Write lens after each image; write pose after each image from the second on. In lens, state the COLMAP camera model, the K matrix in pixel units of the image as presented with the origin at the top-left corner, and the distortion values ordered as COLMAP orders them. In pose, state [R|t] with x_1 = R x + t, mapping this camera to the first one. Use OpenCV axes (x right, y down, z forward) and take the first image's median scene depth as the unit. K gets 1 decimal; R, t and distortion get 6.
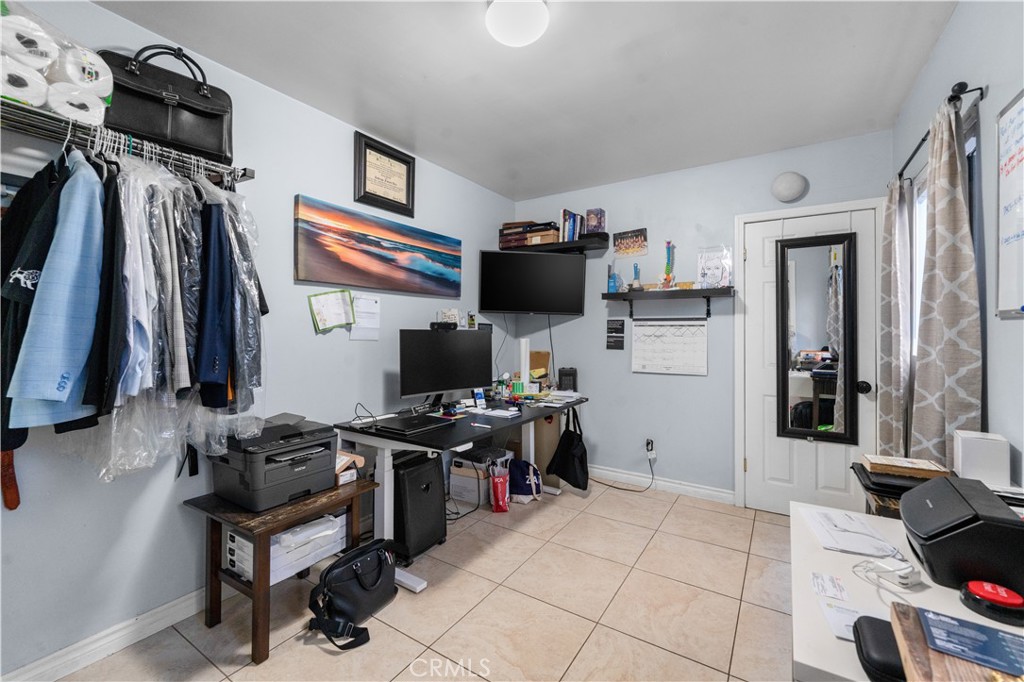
lens RADIAL K [[416.5, 0, 512.1], [0, 416.5, 330.8], [0, 0, 1]] dist [0.003902, 0.000451]
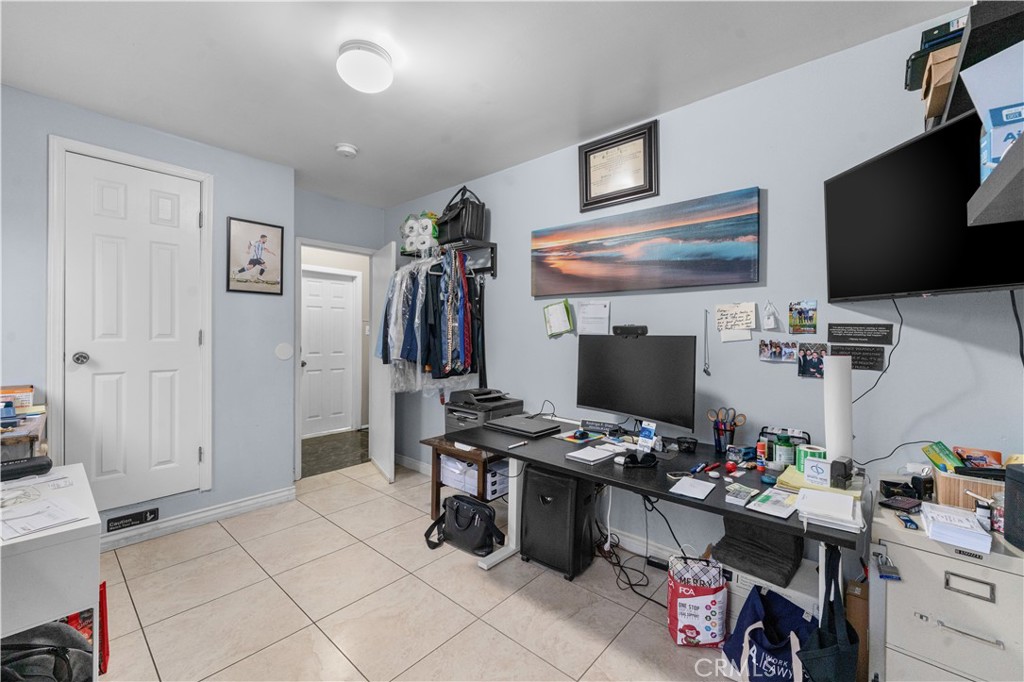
lens RADIAL K [[416.5, 0, 510.5], [0, 416.5, 337.4], [0, 0, 1]] dist [0.003902, 0.000451]
pose [[-0.135150, 0.007170, -0.990799, 0.664325], [-0.007766, 0.999935, 0.008296, -0.003245], [0.990795, 0.008815, -0.135086, 0.927726]]
